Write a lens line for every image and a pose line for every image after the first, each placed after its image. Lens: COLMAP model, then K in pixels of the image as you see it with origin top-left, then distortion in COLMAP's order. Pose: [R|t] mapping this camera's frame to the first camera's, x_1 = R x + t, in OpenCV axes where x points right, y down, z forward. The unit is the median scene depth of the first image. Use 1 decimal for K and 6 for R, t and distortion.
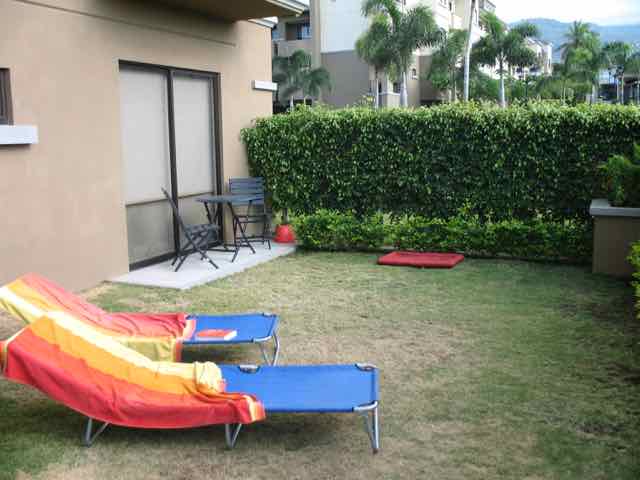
lens RADIAL K [[657.9, 0, 320.0], [0, 657.9, 240.0], [0, 0, 1]] dist [-0.183657, 0.186942]
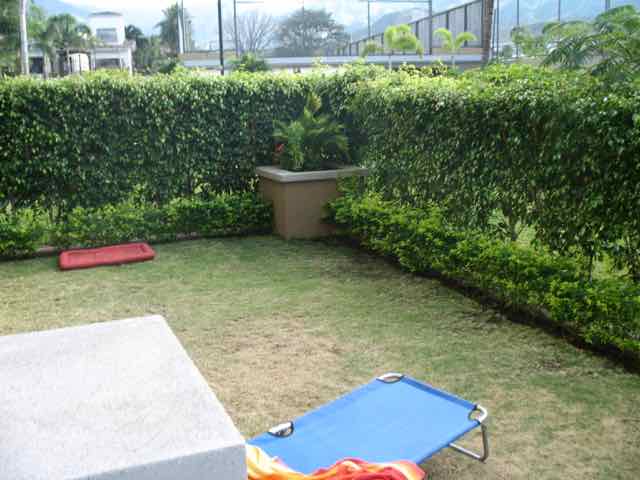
lens RADIAL K [[657.9, 0, 320.0], [0, 657.9, 240.0], [0, 0, 1]] dist [-0.183657, 0.186942]
pose [[0.671842, -0.156263, 0.724023, -0.267107], [0.127421, 0.987303, 0.094848, -0.035245], [-0.729652, 0.028533, 0.683223, 0.220670]]
